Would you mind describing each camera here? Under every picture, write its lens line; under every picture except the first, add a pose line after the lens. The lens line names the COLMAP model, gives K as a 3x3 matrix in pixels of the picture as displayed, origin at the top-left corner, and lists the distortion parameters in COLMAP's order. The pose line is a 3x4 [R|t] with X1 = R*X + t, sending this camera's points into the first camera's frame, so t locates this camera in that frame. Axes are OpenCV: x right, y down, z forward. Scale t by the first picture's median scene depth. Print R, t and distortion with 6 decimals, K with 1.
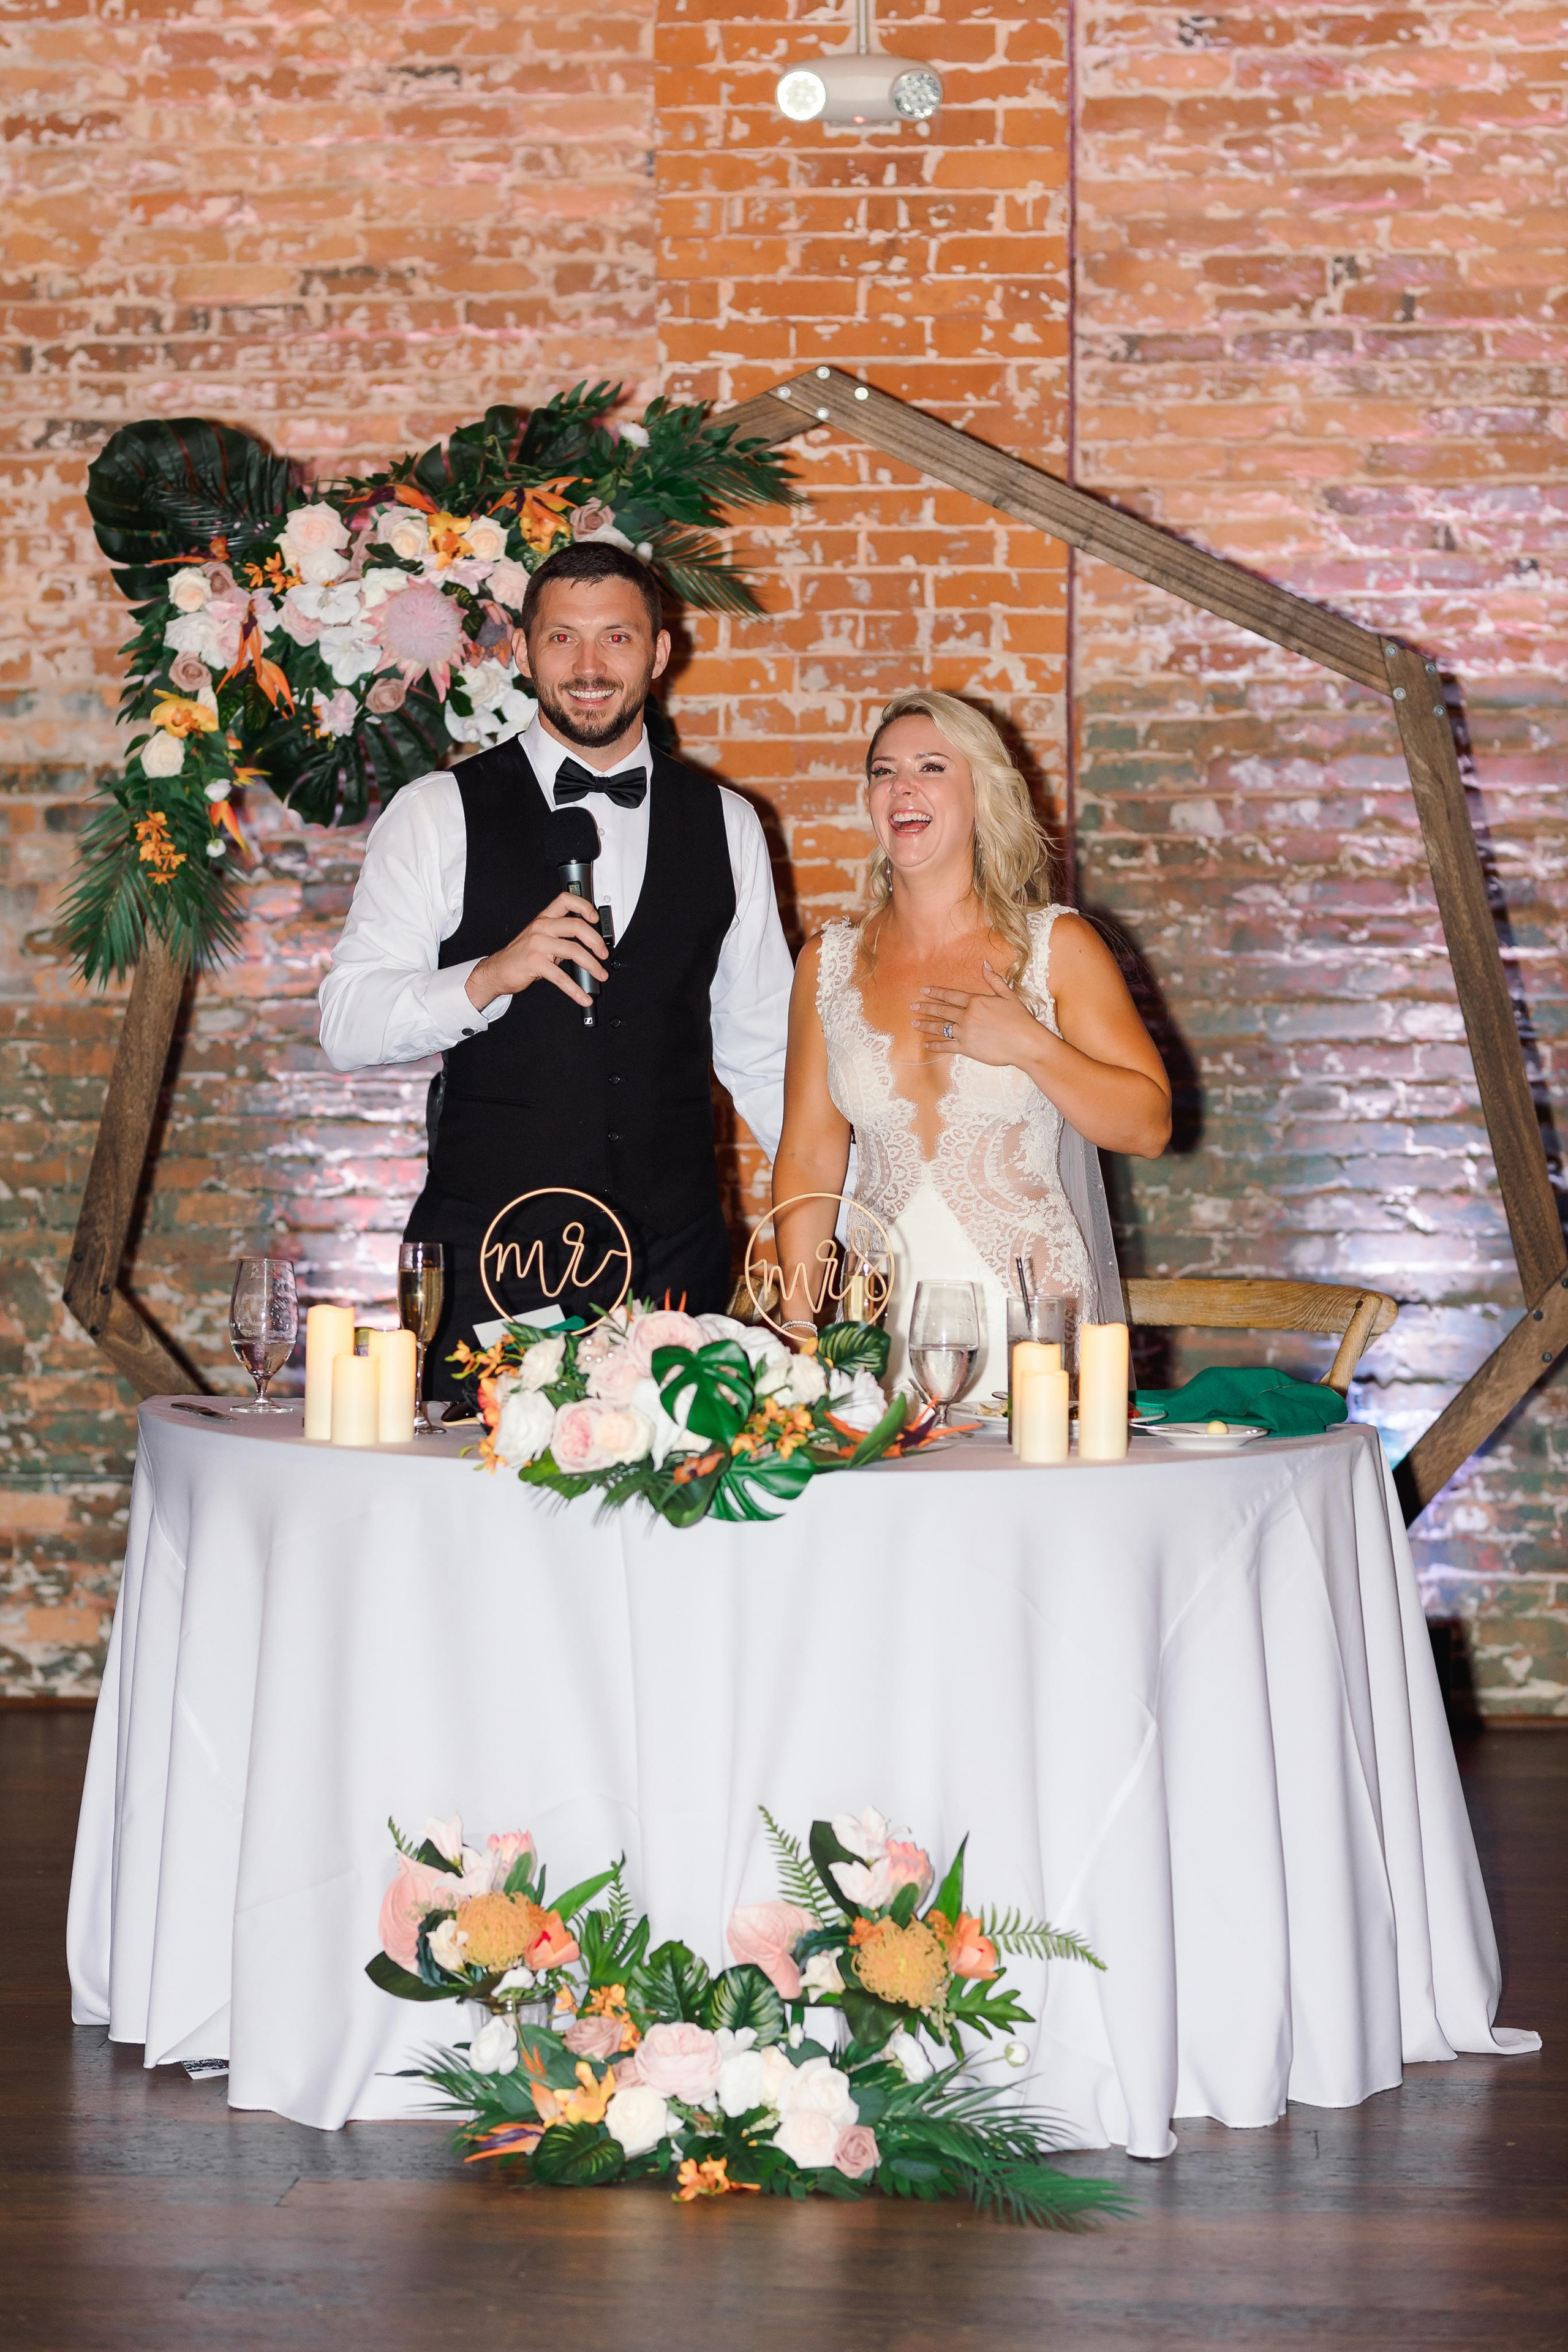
lens RADIAL K [[5529.1, 0, 784.0], [0, 5529.1, 1176.0], [0, 0, 1]] dist [-0.000487, 0.037590]
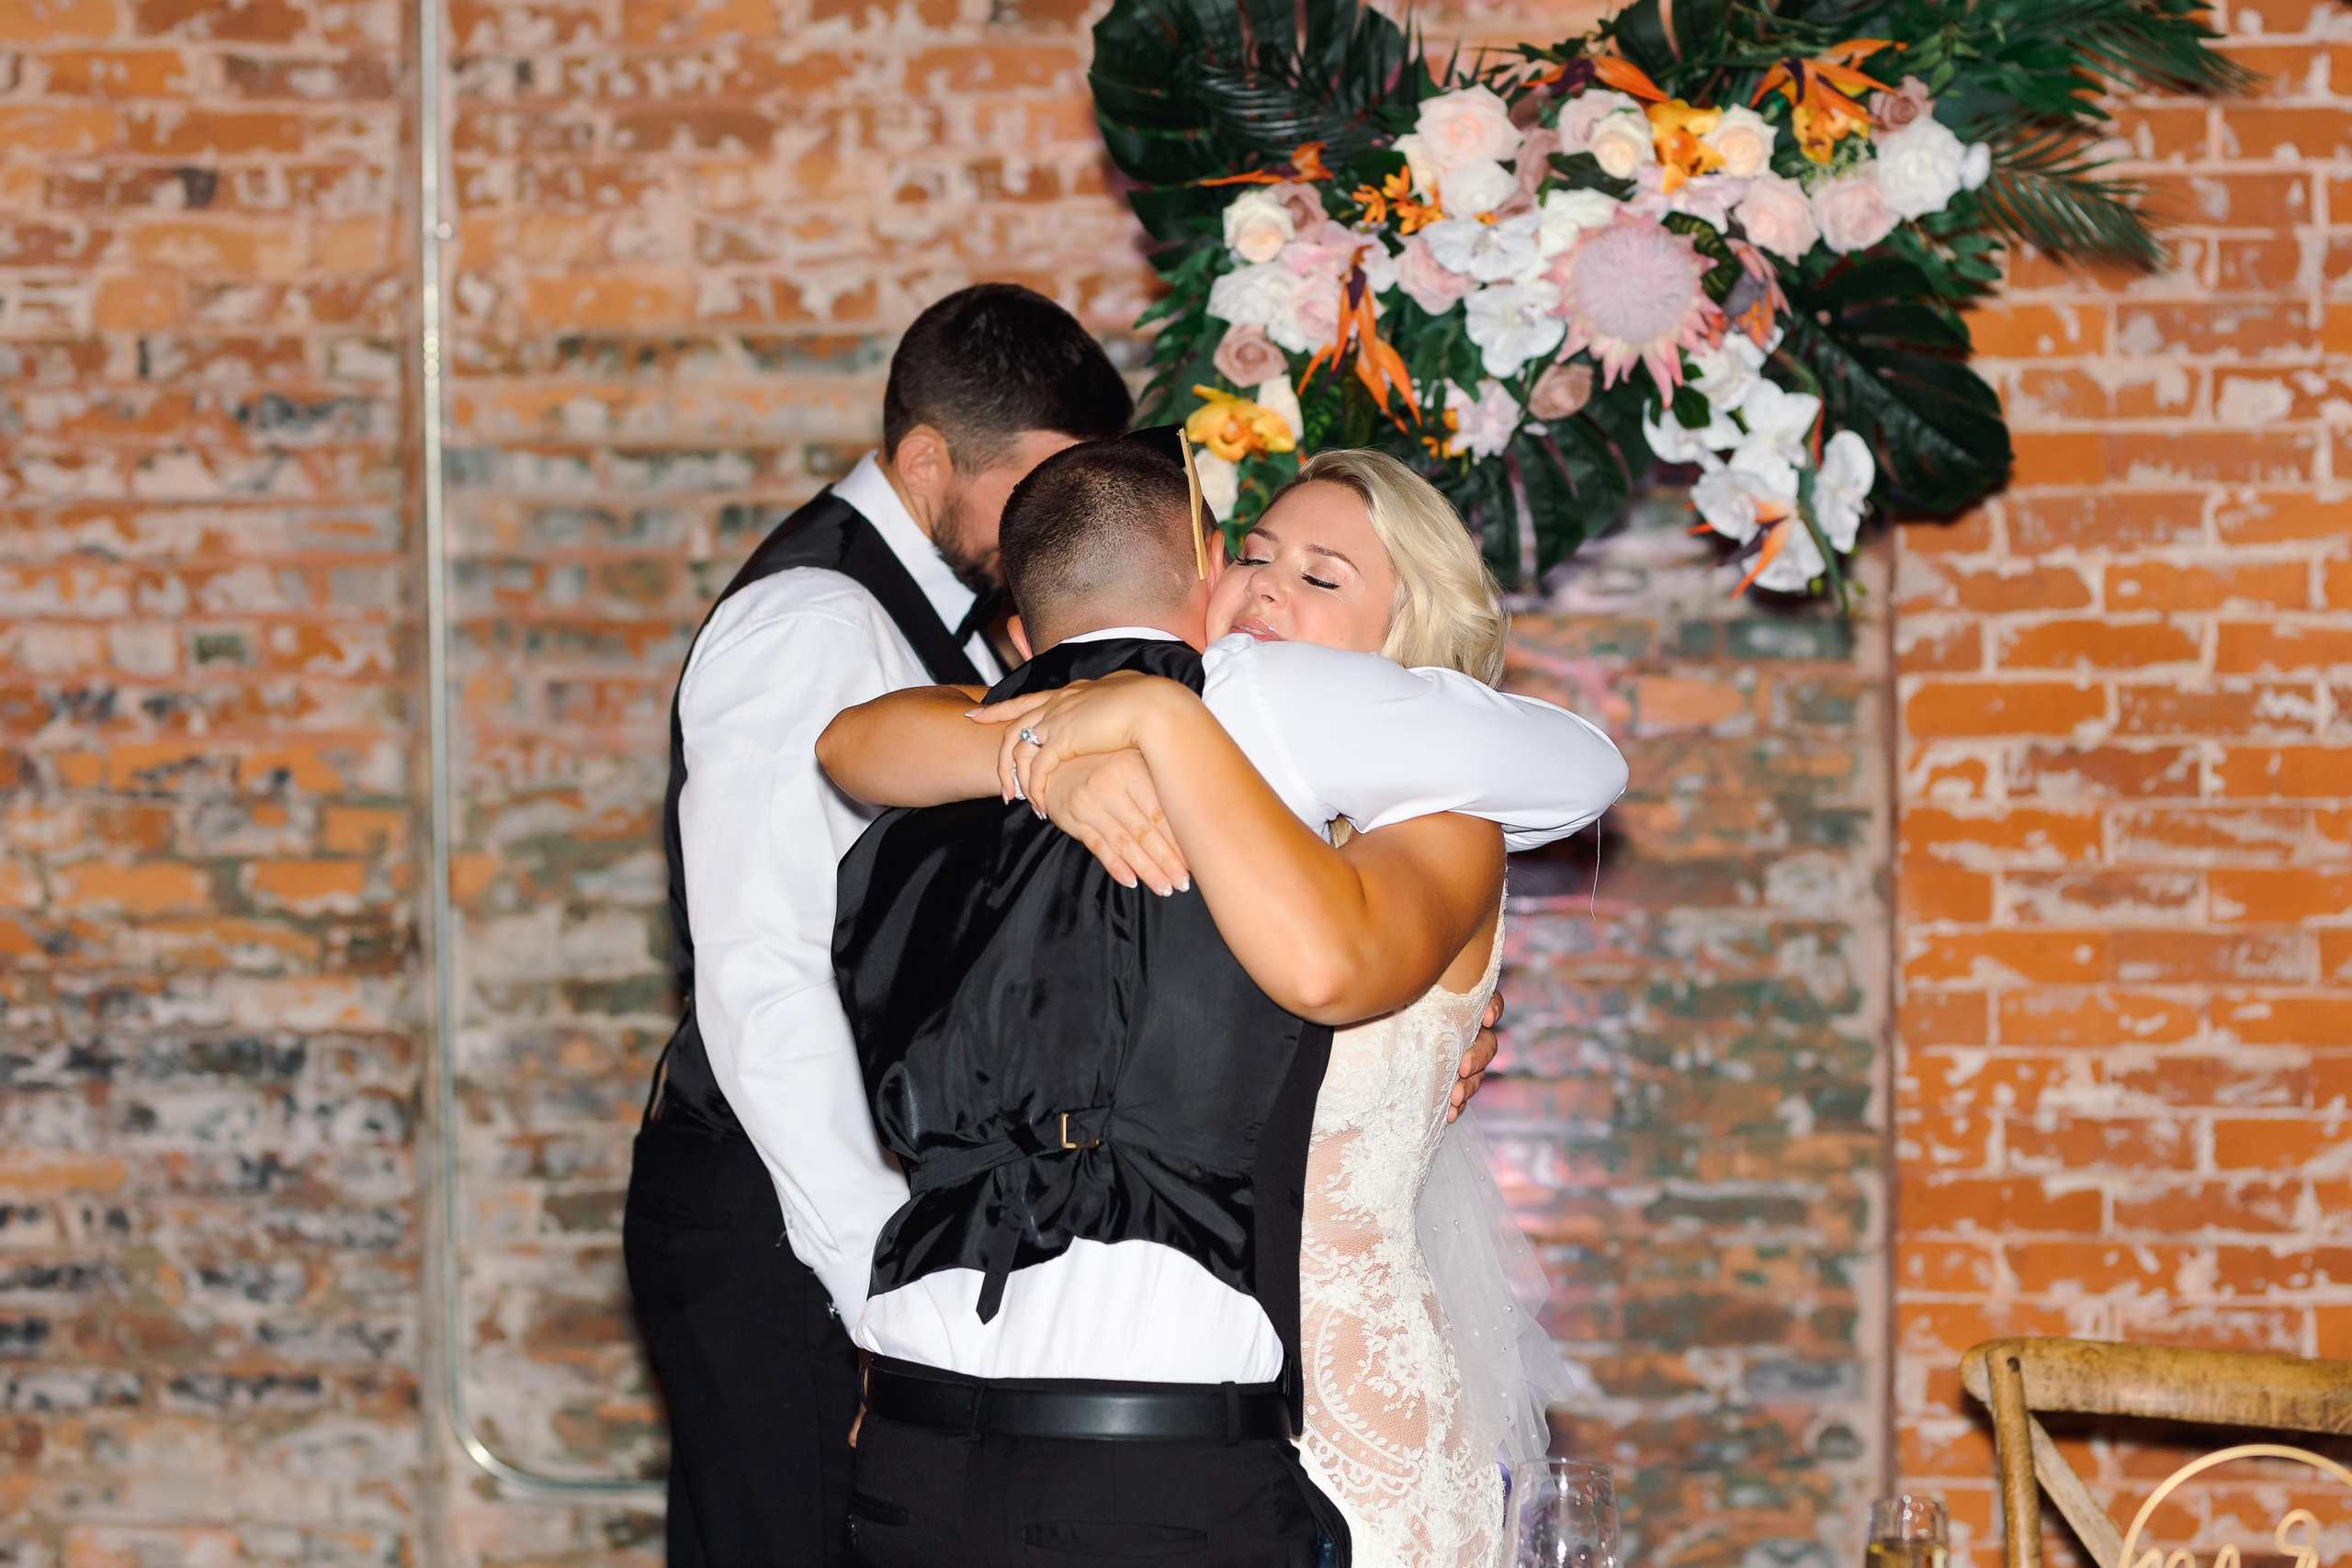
lens RADIAL K [[5731.6, 0, 1176.0], [0, 5731.6, 784.0], [0, 0, 1]] dist [0.001442, -0.283571]
pose [[0.999890, -0.003588, -0.014423, -0.092343], [0.003916, 0.999731, 0.022840, -0.050094], [0.014337, -0.022894, 0.999635, 0.306803]]
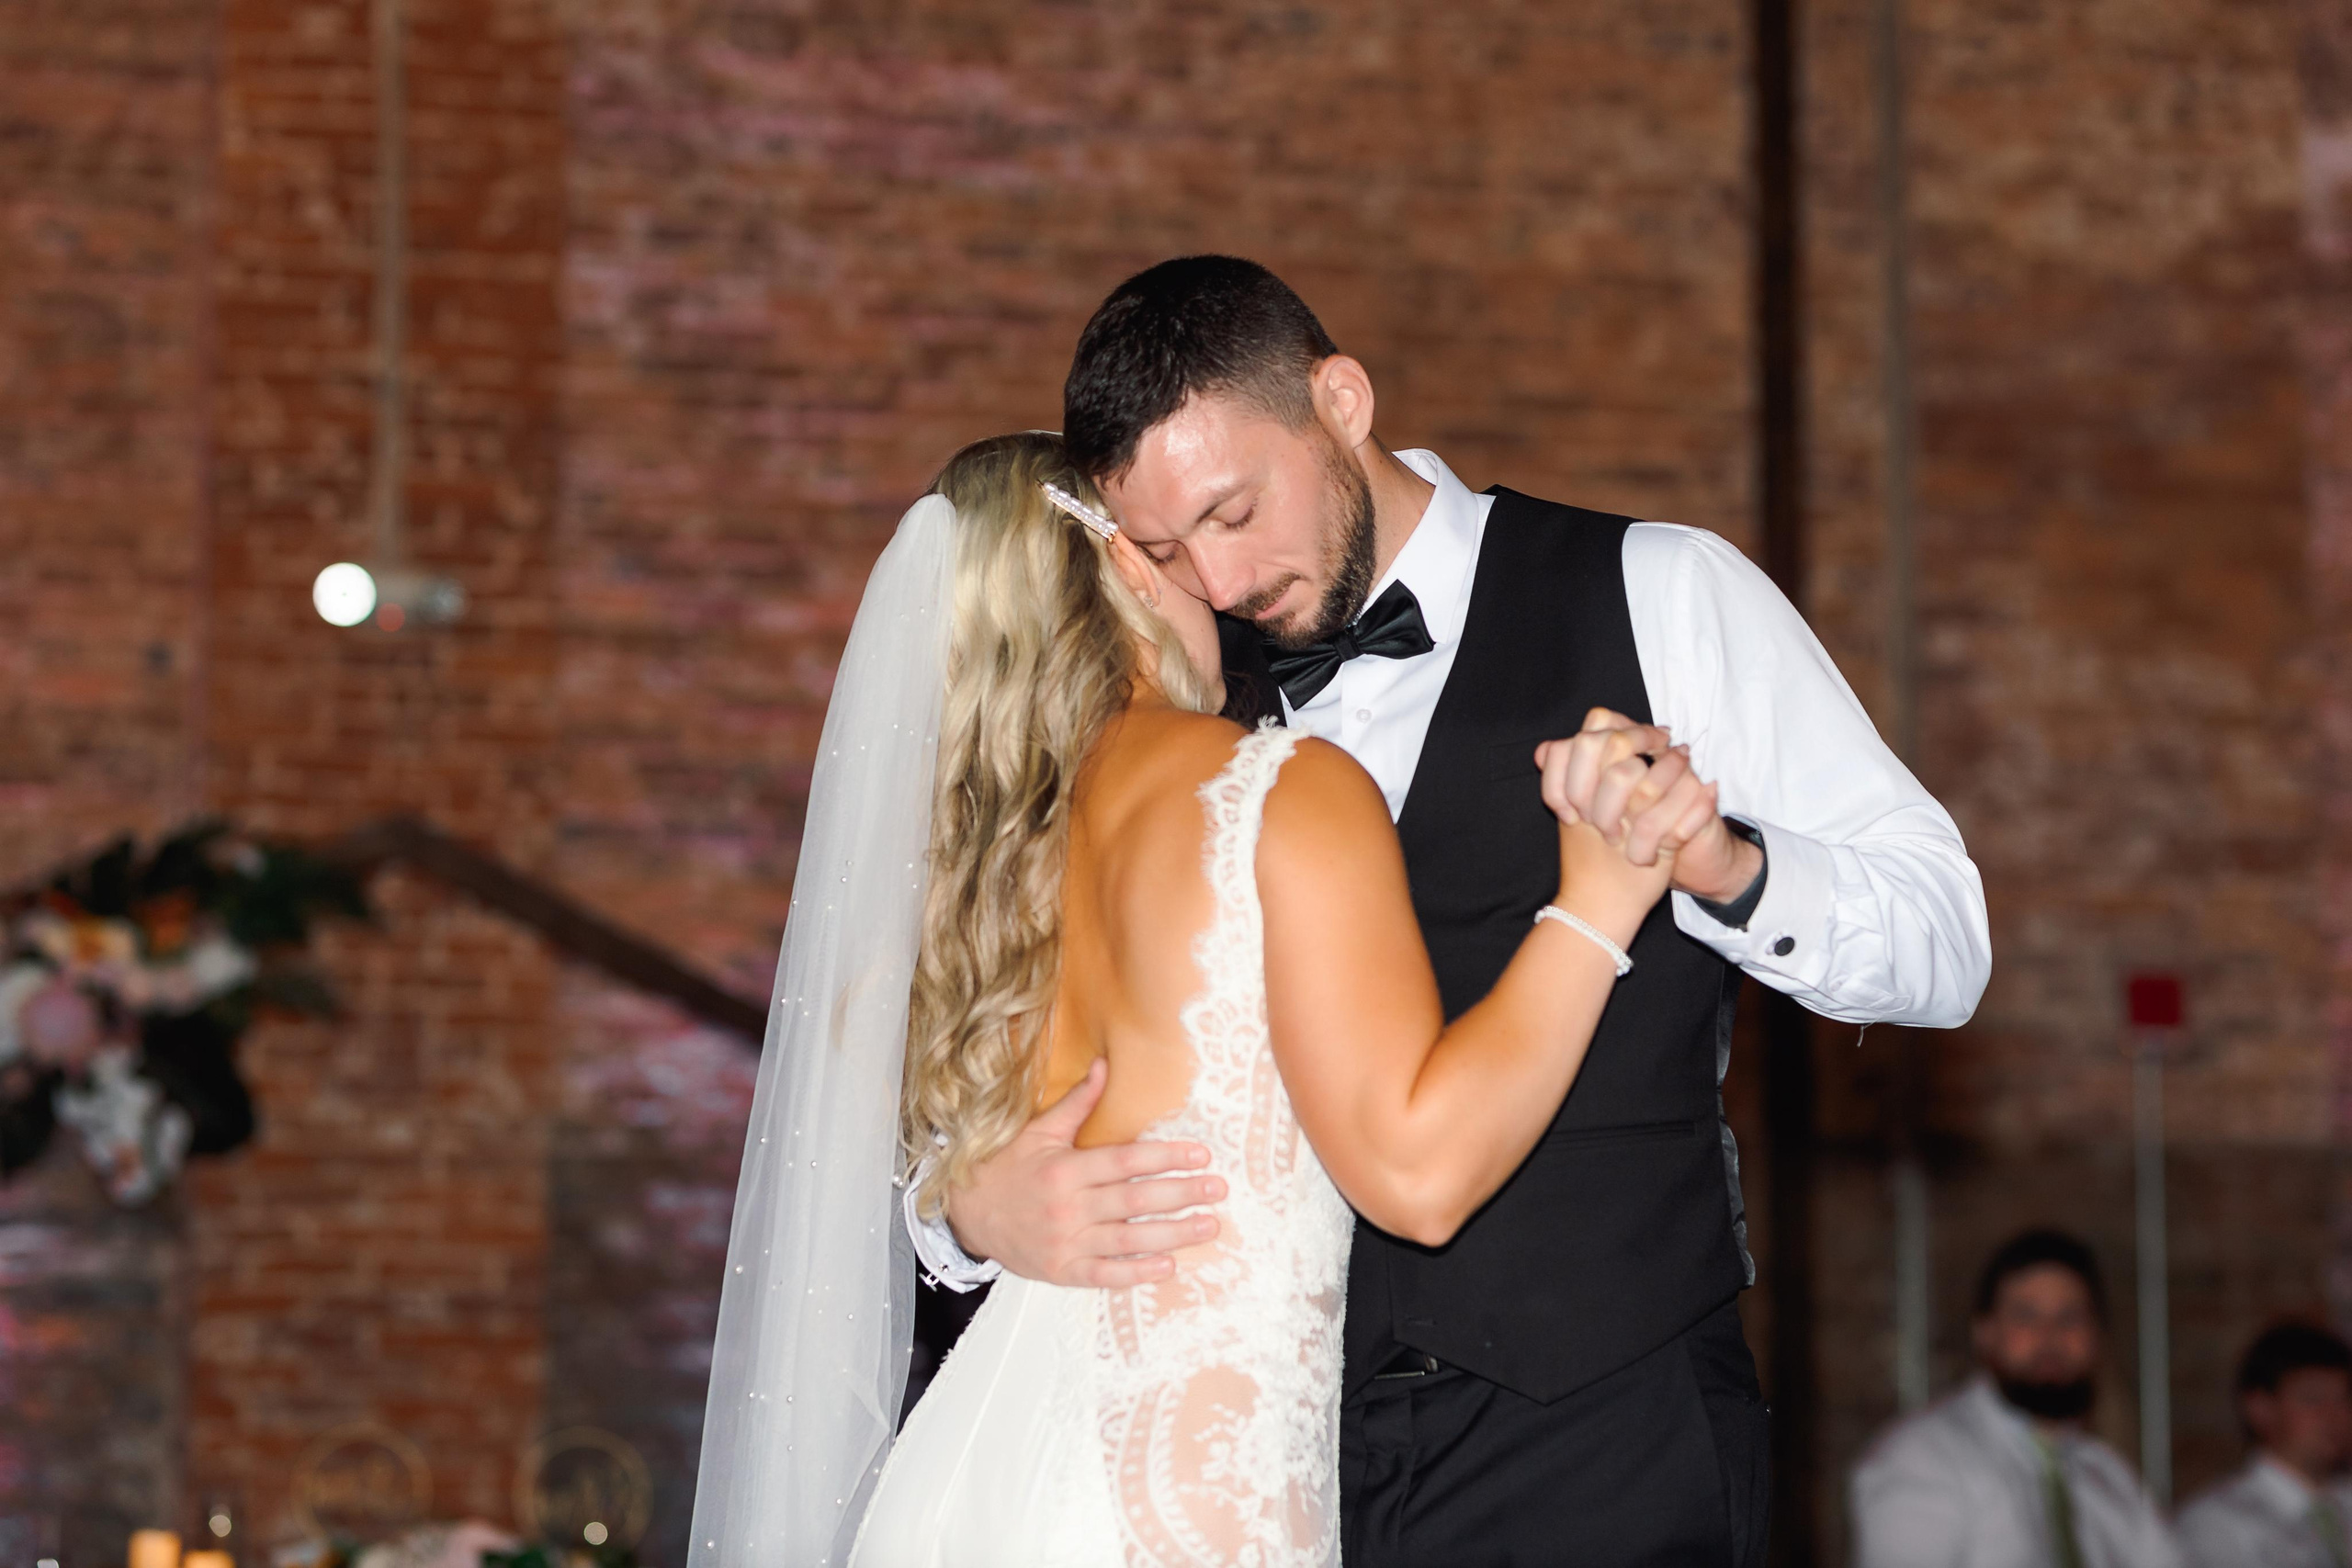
lens RADIAL K [[5528.5, 0, 1176.0], [0, 5528.5, 784.0], [0, 0, 1]] dist [-0.000487, 0.037590]
pose [[0.956577, 0.043816, 0.288167, -0.151657], [0.010807, 0.982626, -0.185283, 0.058400], [-0.291278, 0.180352, 0.939484, -0.134694]]
